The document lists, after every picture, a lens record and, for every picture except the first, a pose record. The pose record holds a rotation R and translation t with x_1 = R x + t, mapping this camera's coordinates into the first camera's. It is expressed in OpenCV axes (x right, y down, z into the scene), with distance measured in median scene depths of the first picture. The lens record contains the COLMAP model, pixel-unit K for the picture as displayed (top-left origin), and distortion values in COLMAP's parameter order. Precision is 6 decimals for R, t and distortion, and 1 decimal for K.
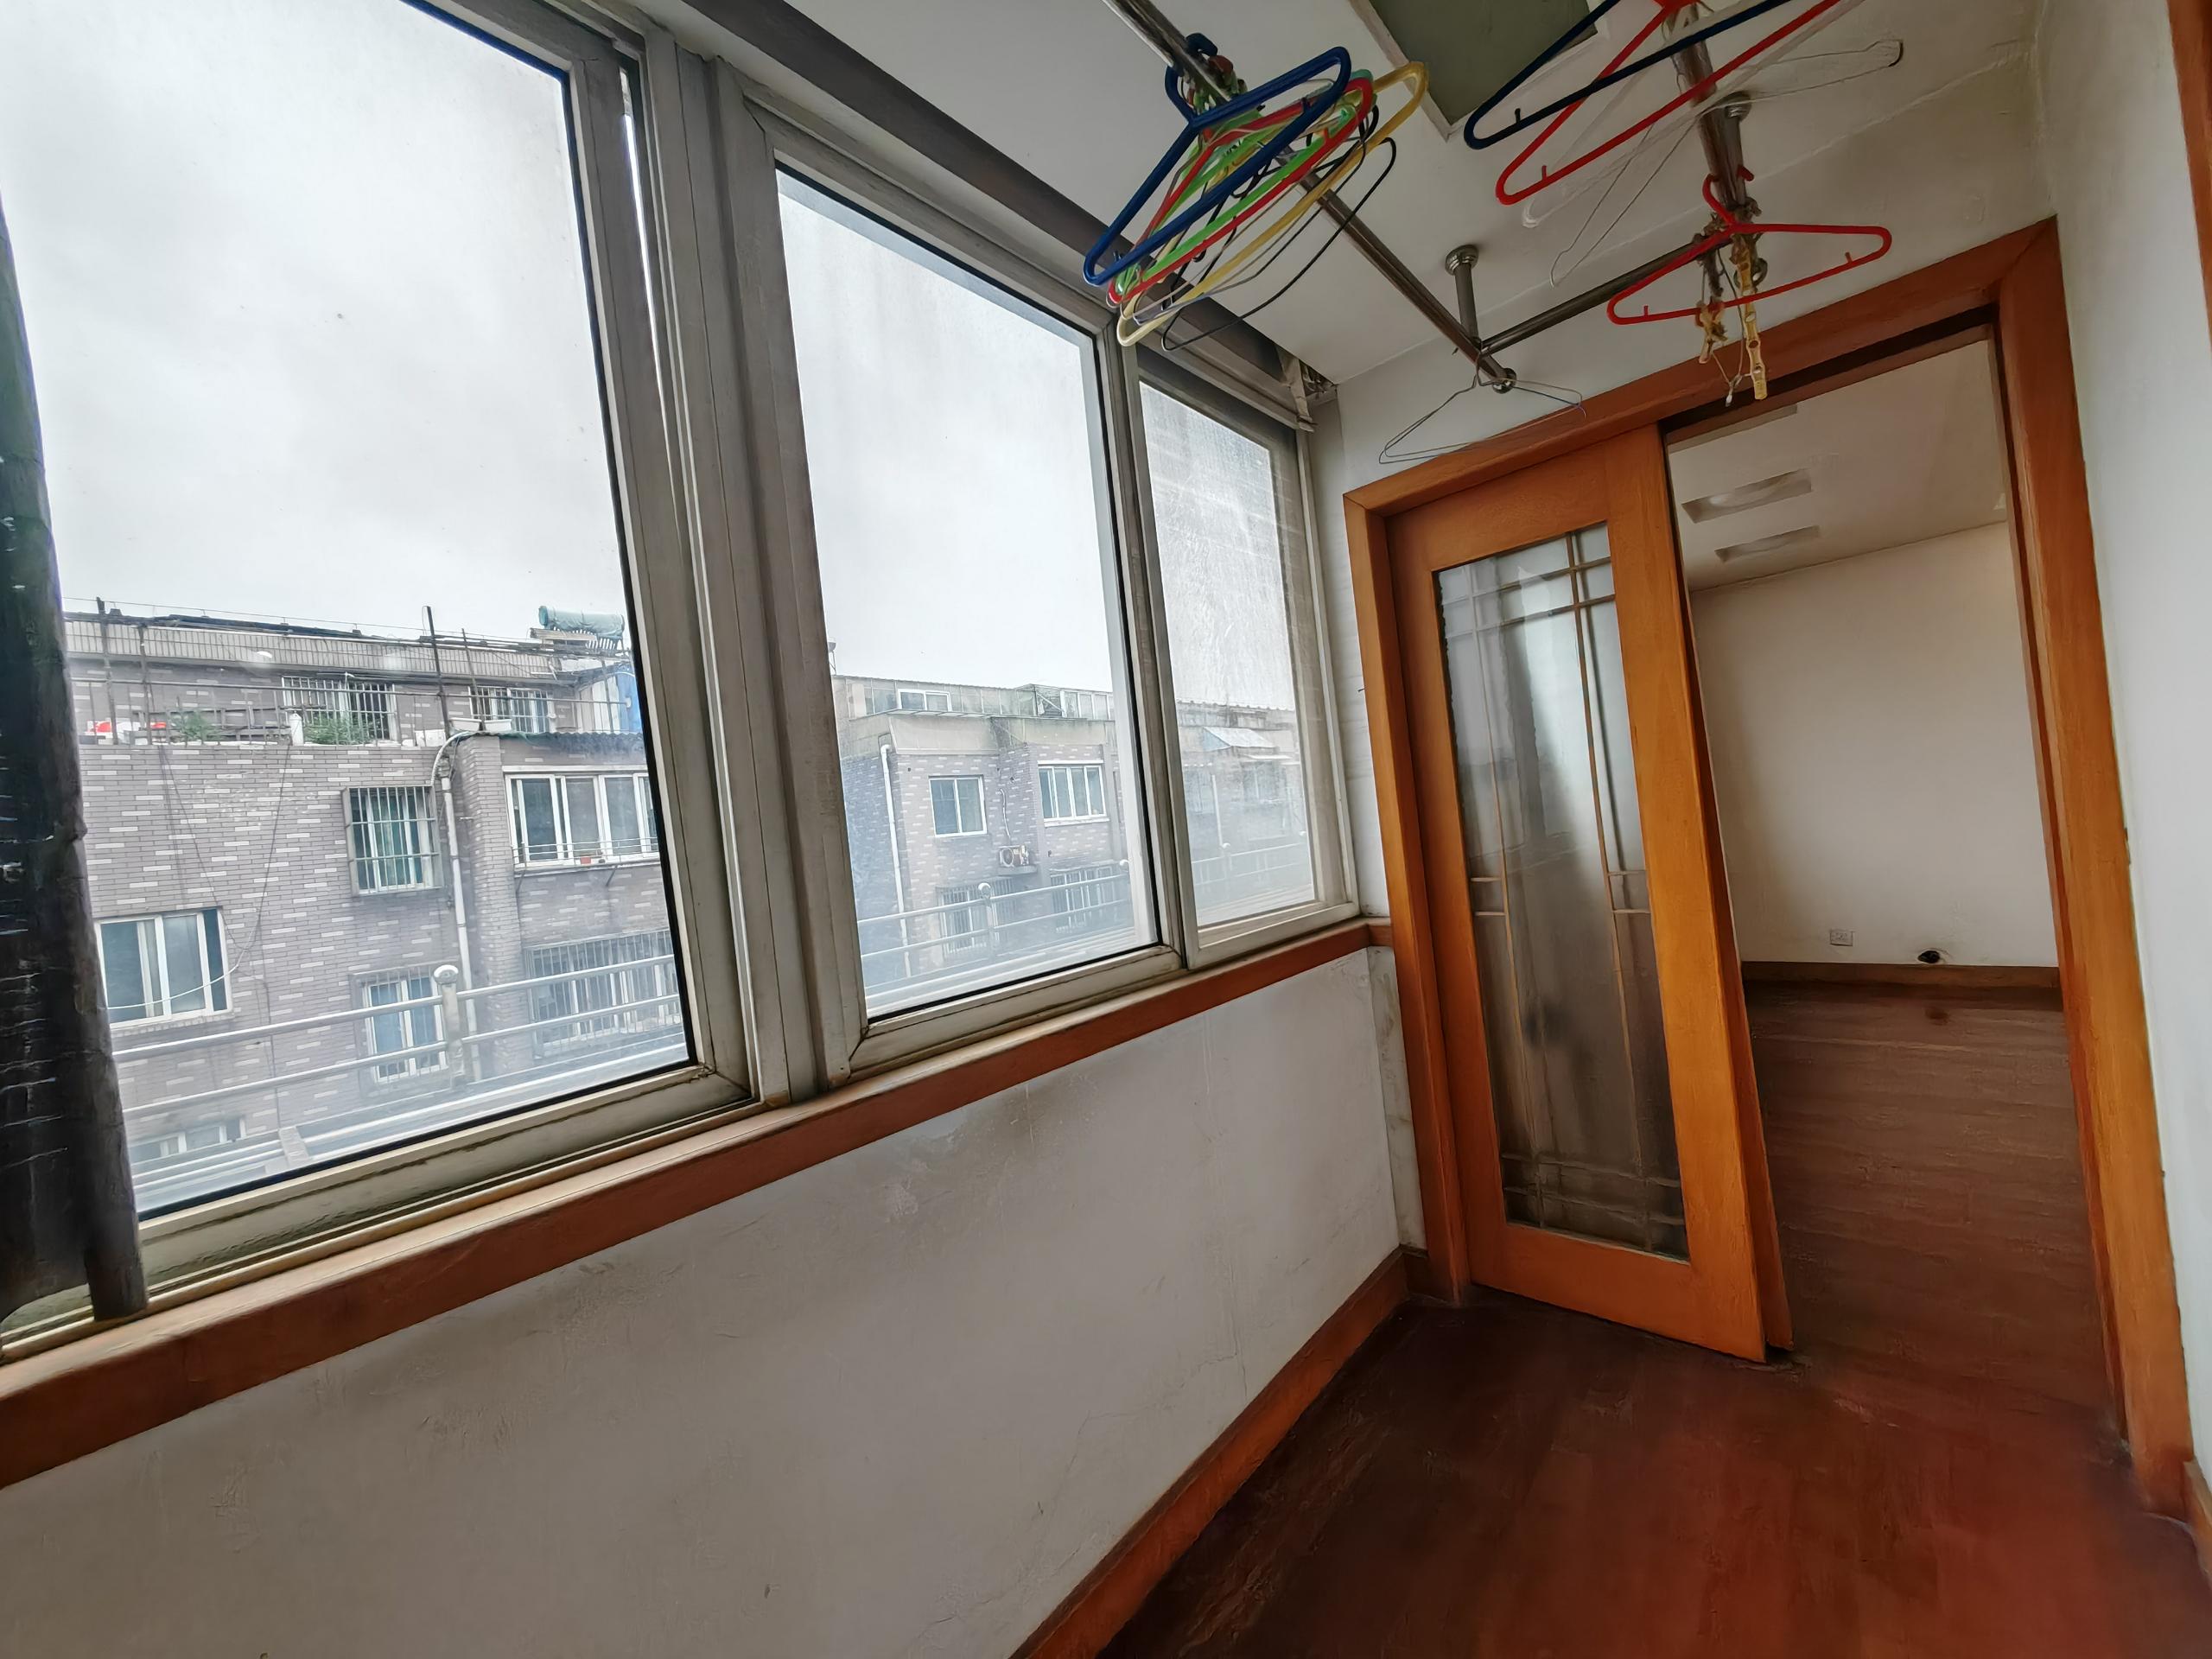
lens RADIAL K [[830.9, 0, 1093.4], [0, 830.9, 833.4], [0, 0, 1]] dist [-0.000804, -0.000042]
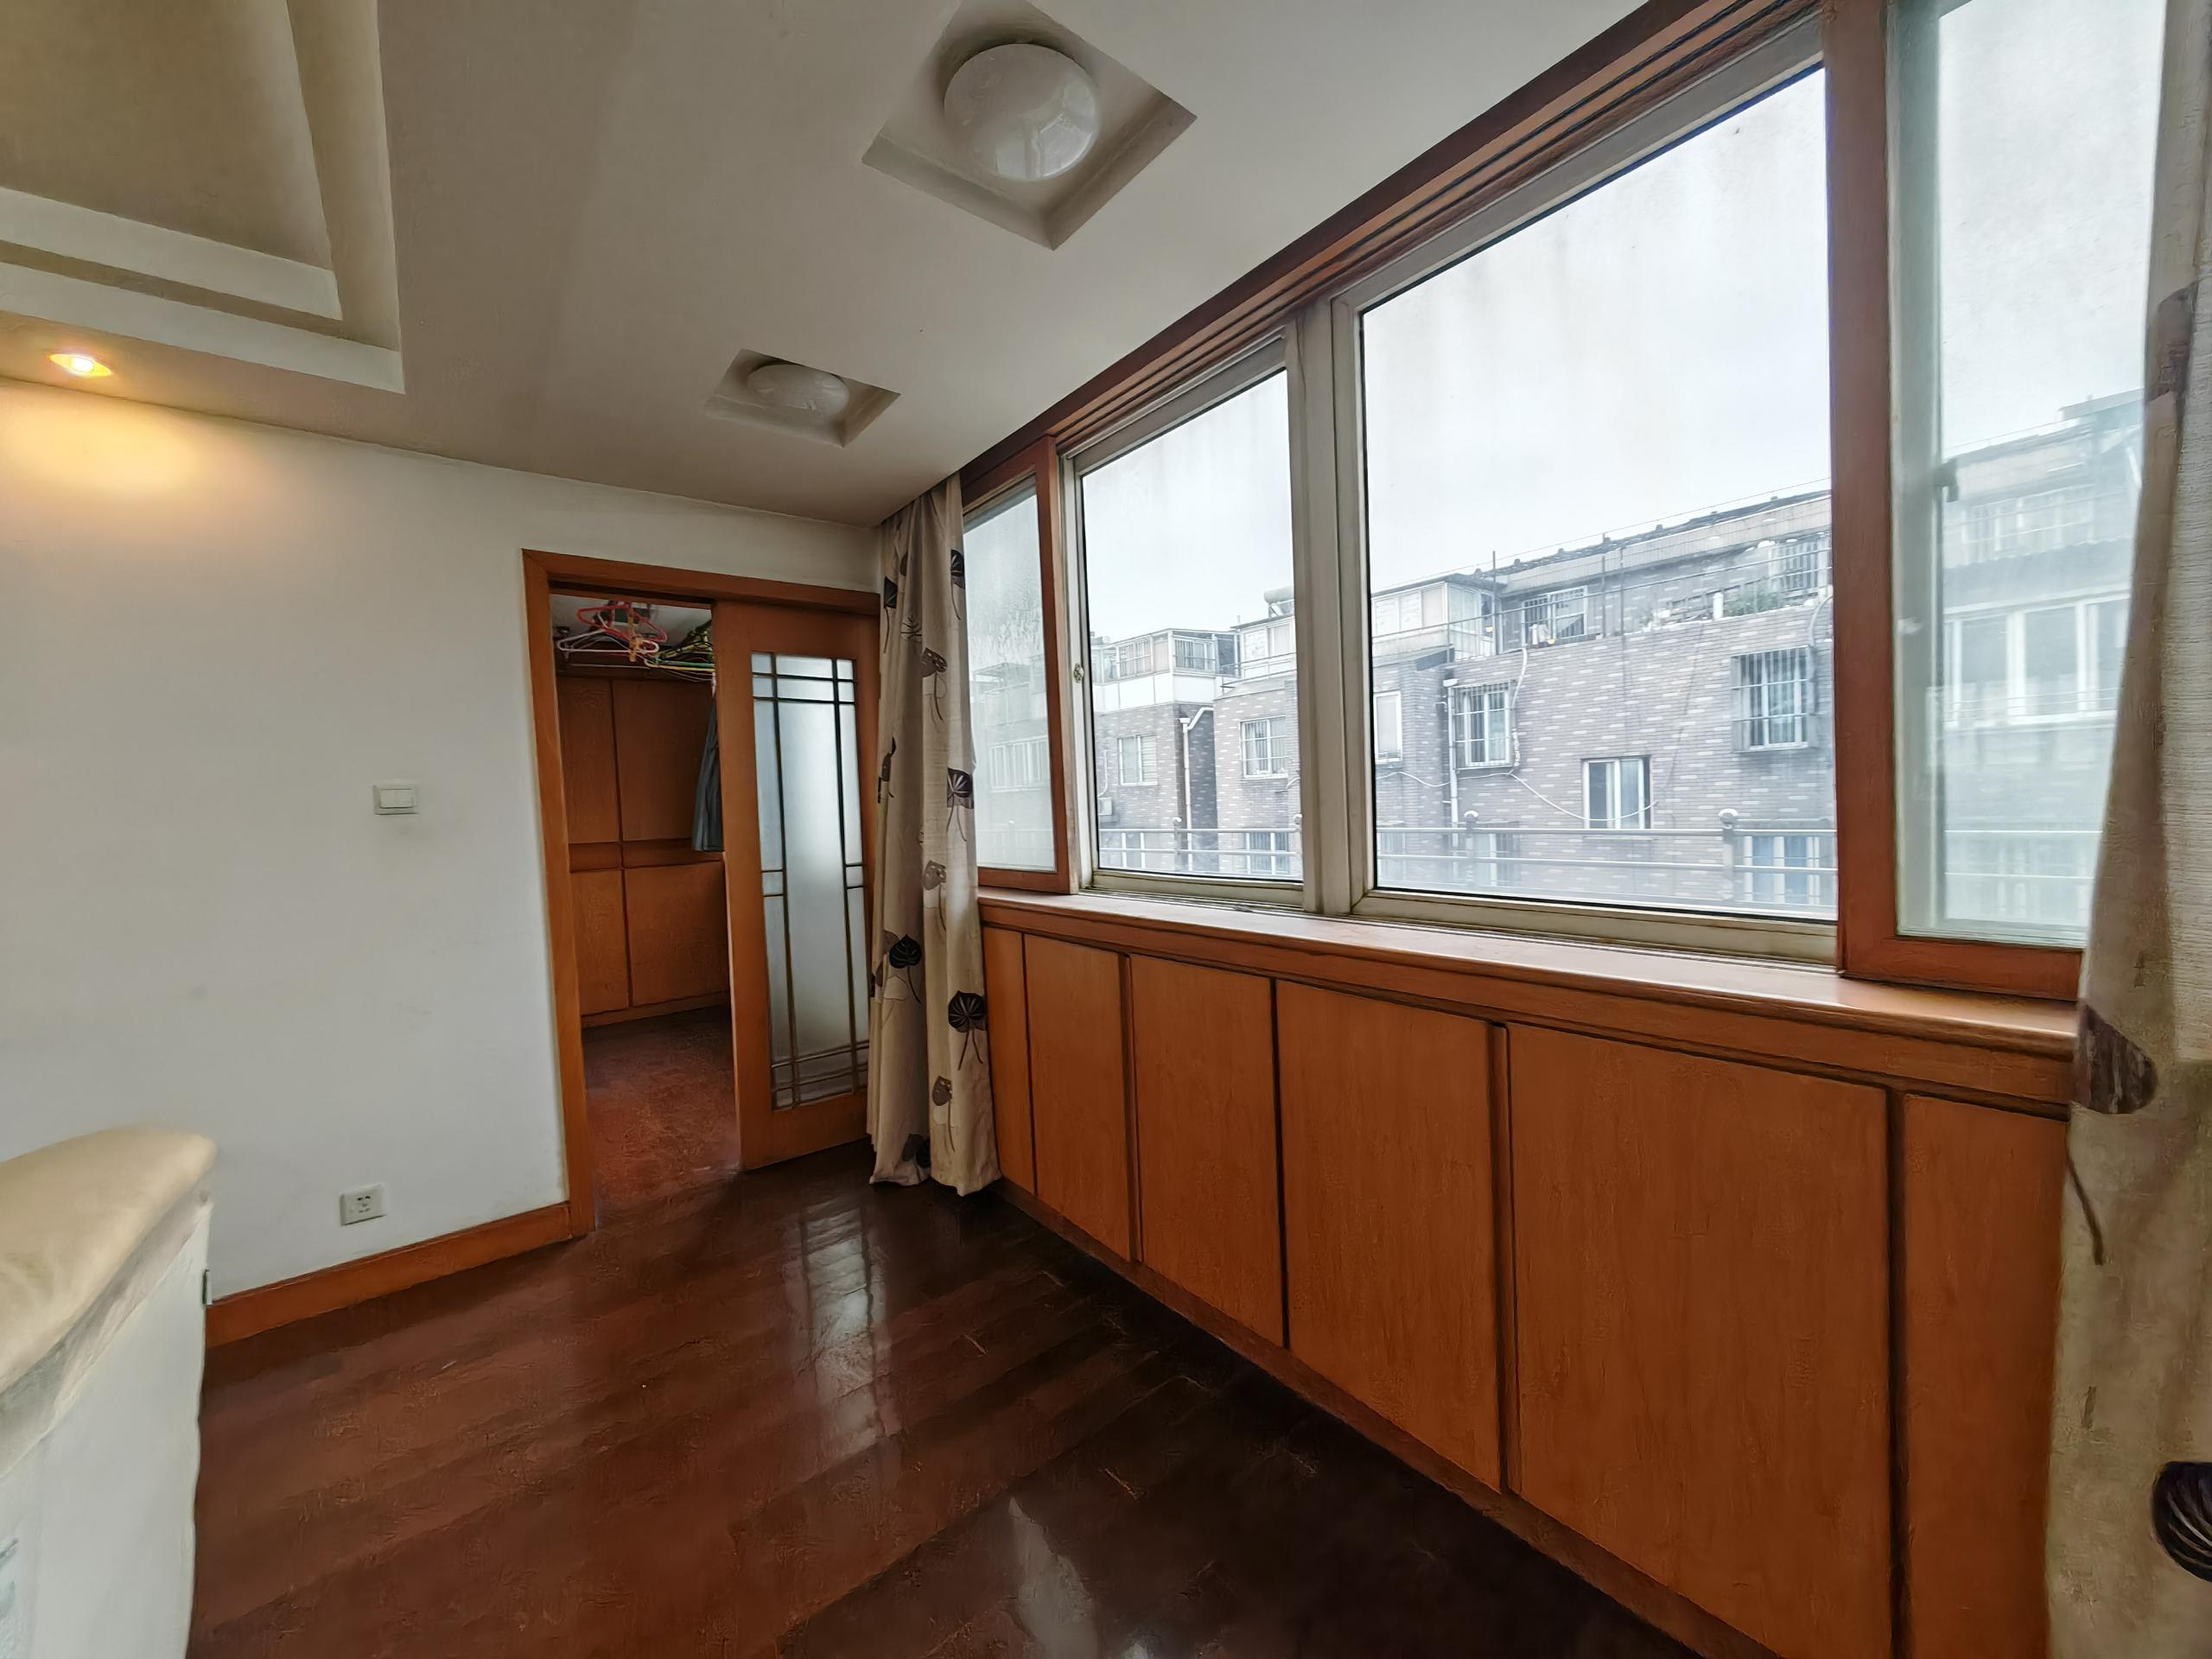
lens RADIAL K [[830.9, 0, 1093.4], [0, 830.9, 833.4], [0, 0, 1]] dist [-0.000804, -0.000042]
pose [[-0.139657, 0.158286, -0.977467, 0.353624], [0.060716, 0.986652, 0.151099, -0.039108], [0.988337, -0.038246, -0.147403, 0.284789]]
